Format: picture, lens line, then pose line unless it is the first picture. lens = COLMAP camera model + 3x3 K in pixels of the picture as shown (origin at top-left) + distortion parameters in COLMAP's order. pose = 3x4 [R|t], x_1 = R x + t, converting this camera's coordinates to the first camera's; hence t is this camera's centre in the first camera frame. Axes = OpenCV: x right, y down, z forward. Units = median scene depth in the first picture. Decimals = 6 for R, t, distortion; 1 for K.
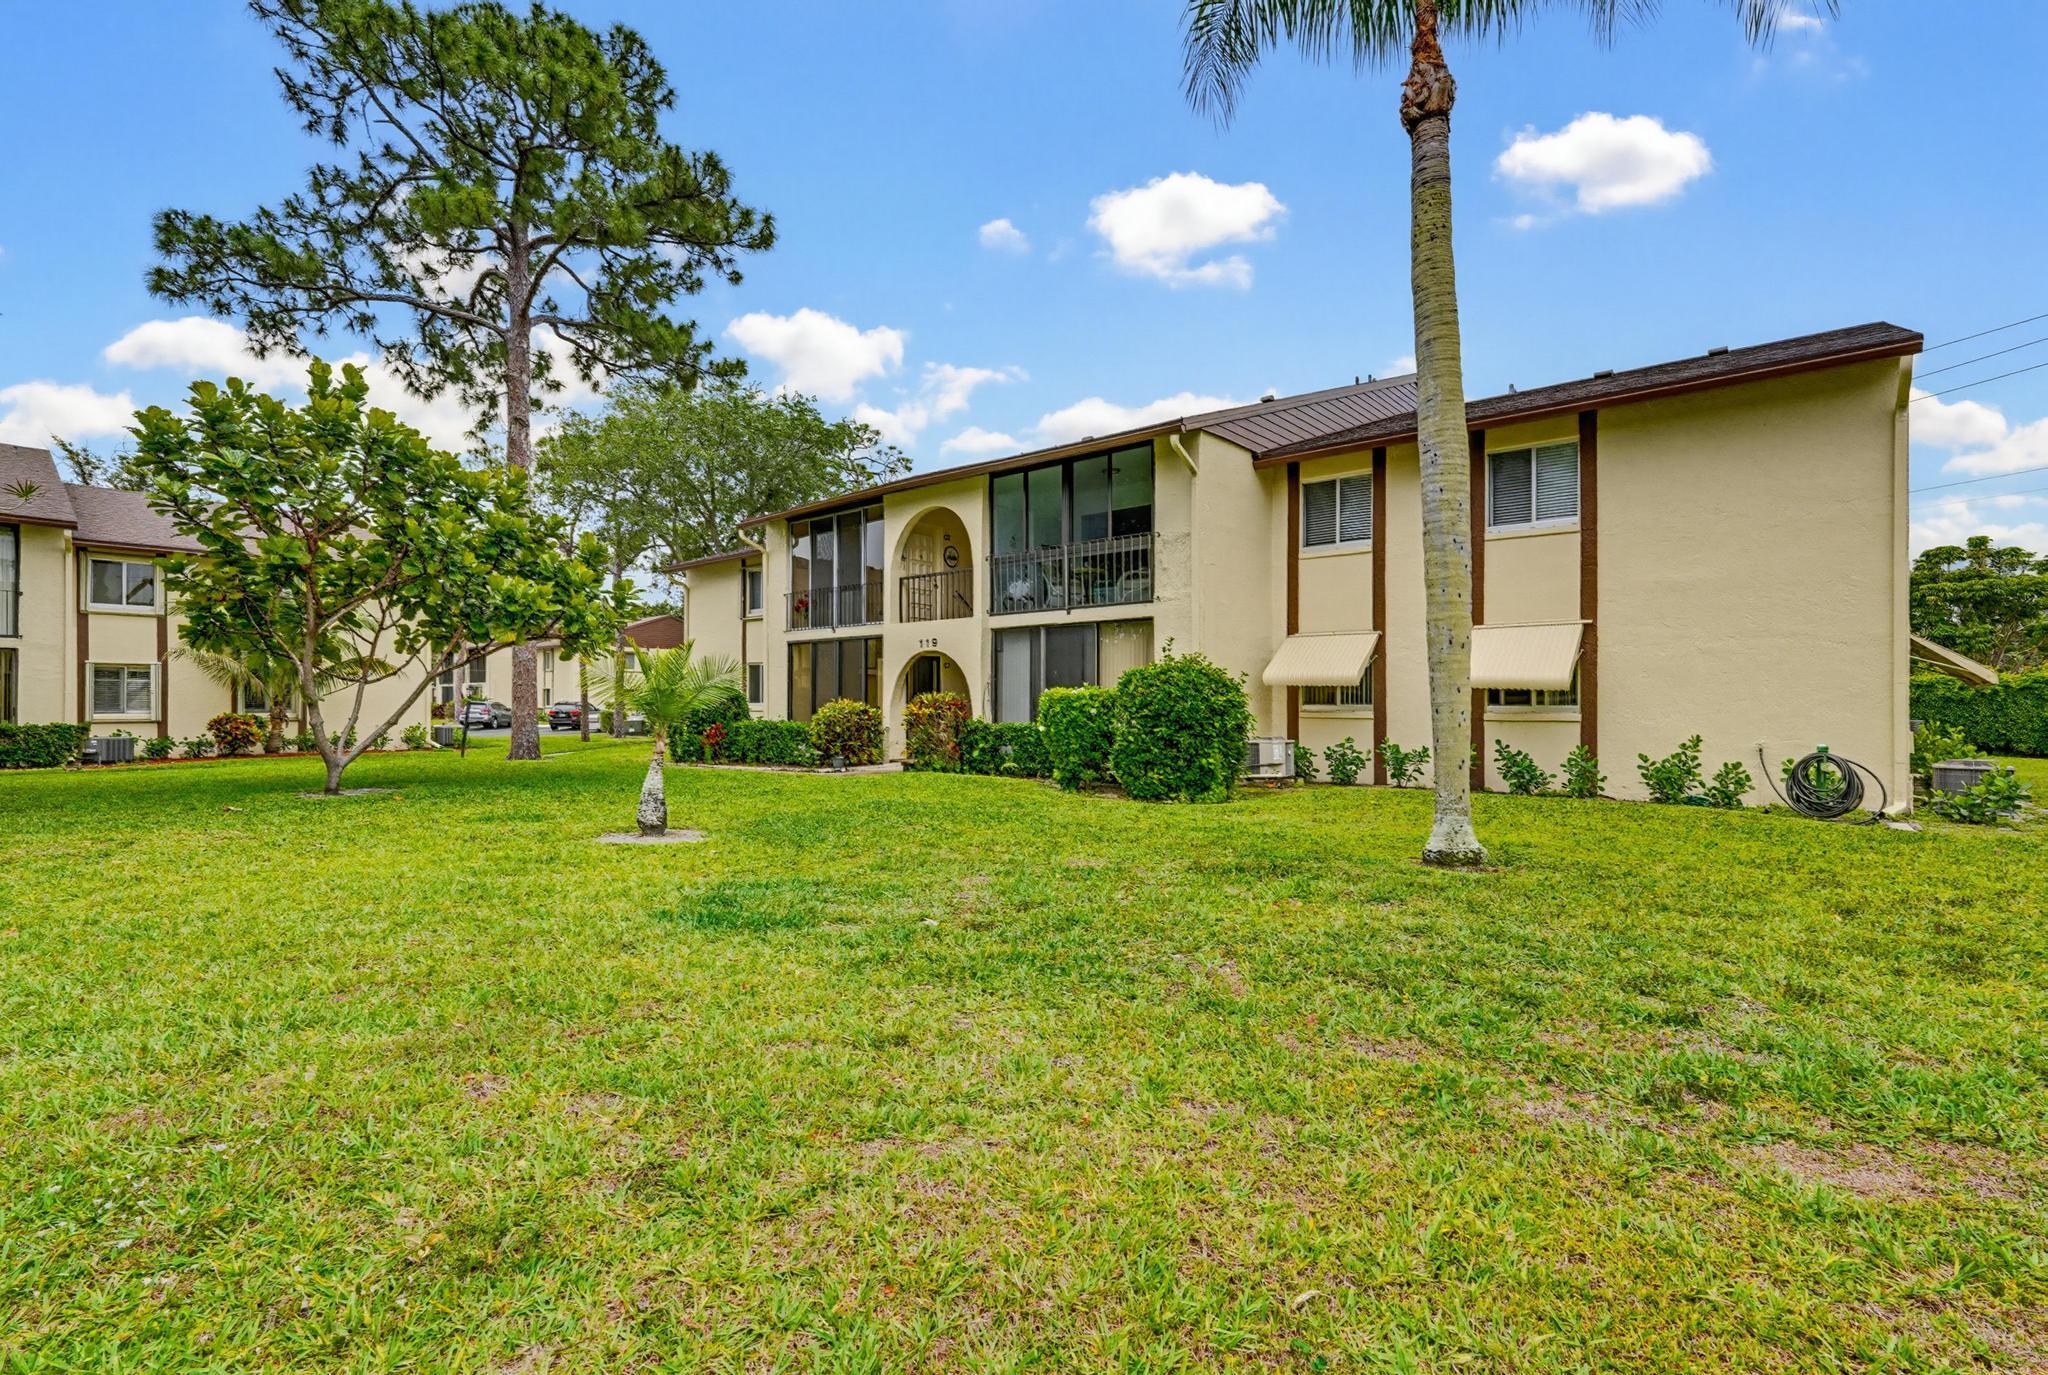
lens RADIAL K [[952.4, 0, 1024.0], [0, 952.4, 687.5], [0, 0, 1]] dist [0.001659, 0.000478]
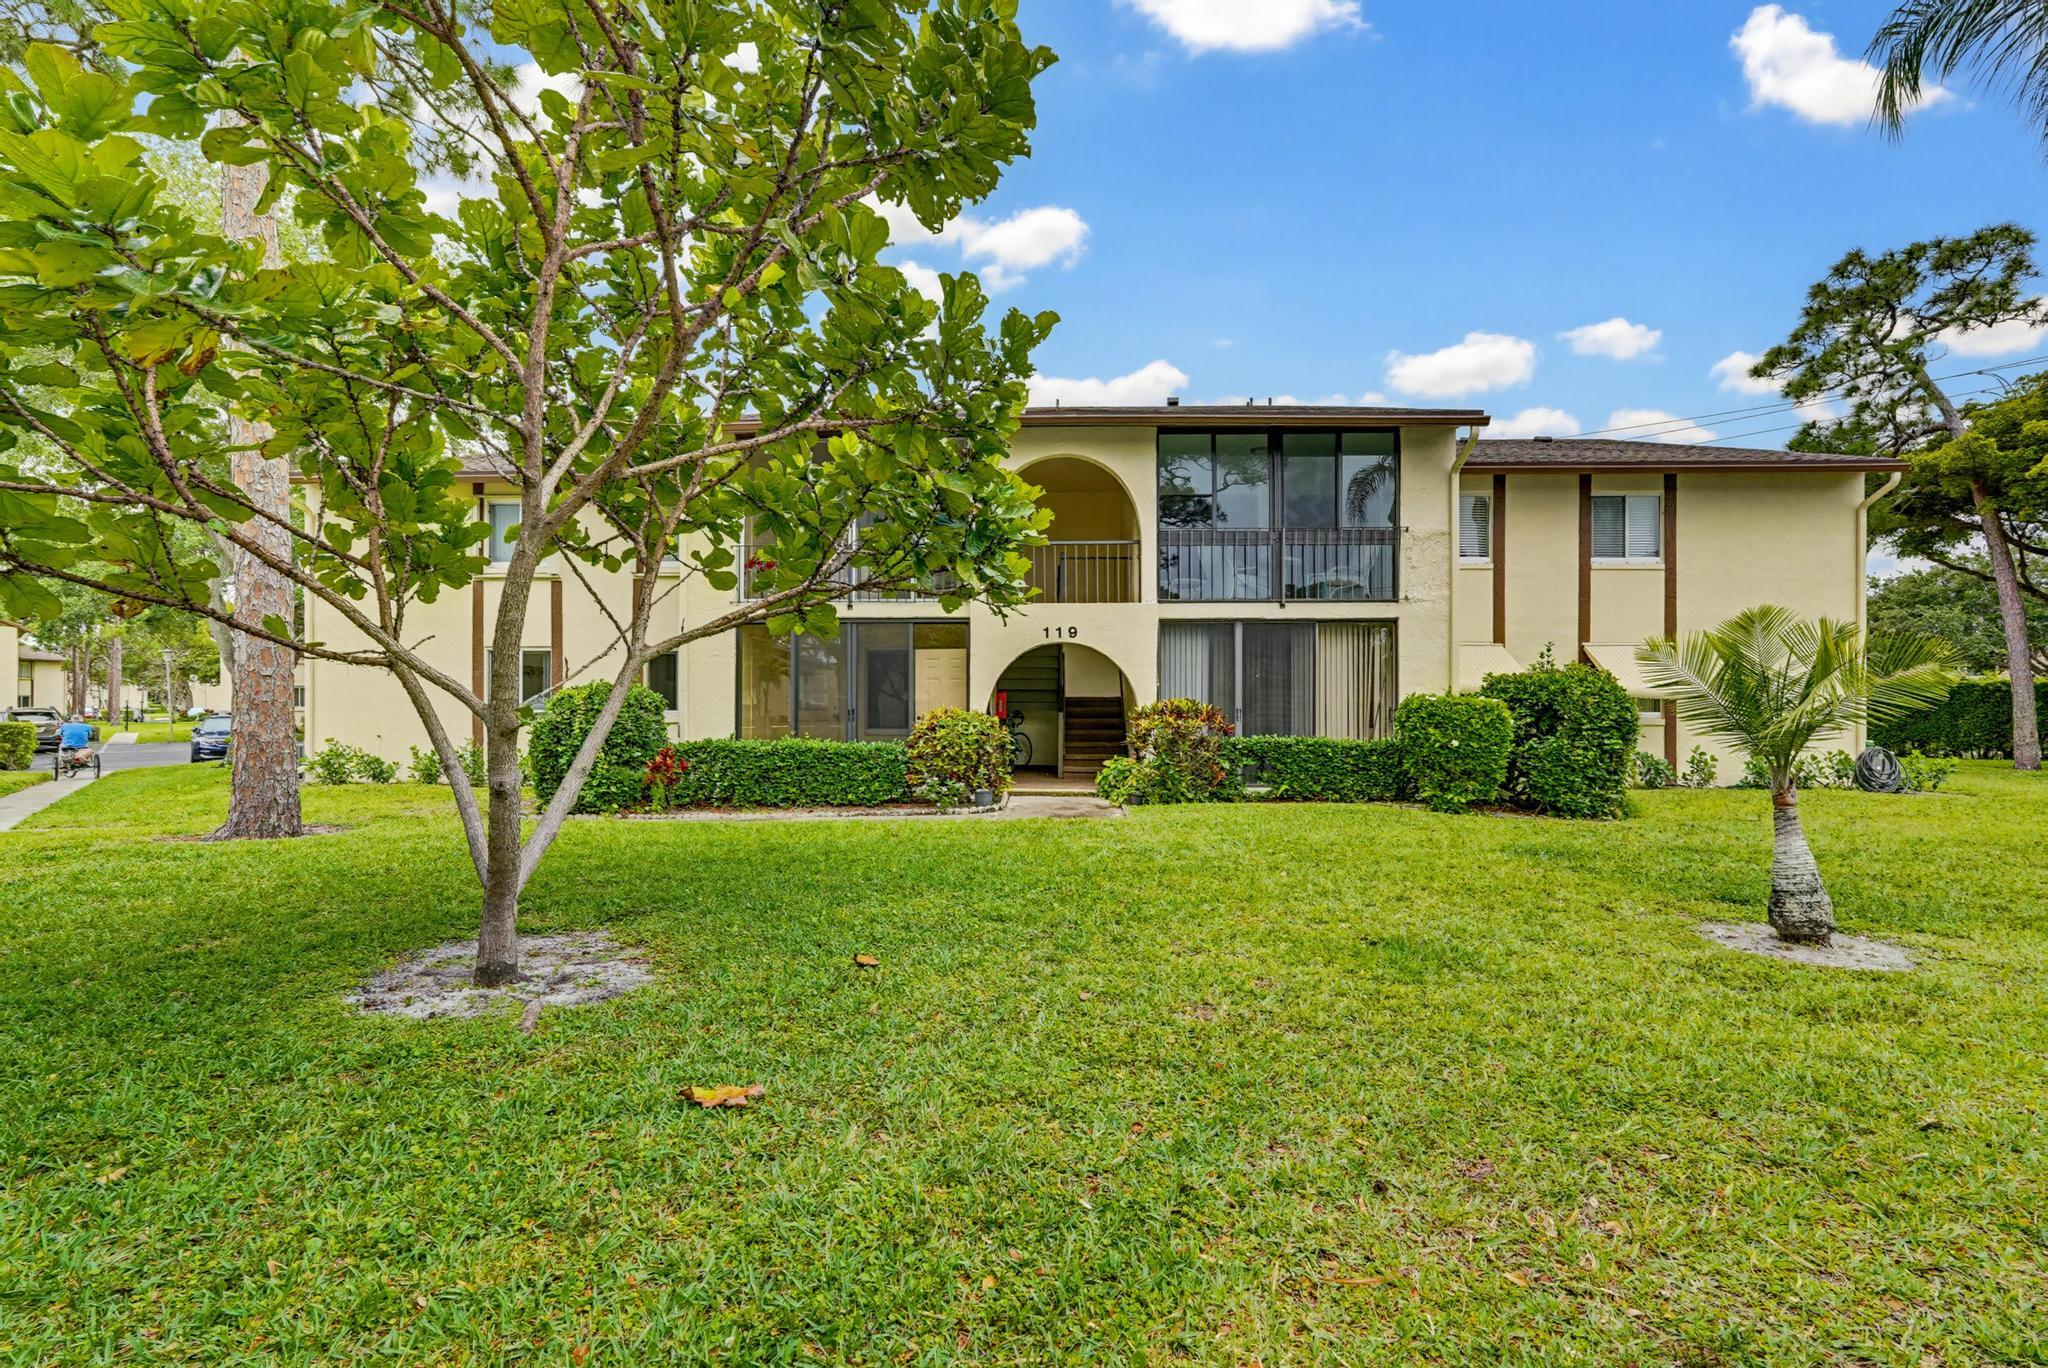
lens RADIAL K [[941.5, 0, 1033.6], [0, 941.5, 689.4], [0, 0, 1]] dist [-0.002788, -0.000621]
pose [[0.768808, 0.011166, 0.639382, -0.657152], [-0.010180, 0.999935, -0.005221, 0.003147], [-0.639399, -0.002495, 0.768871, 0.477722]]
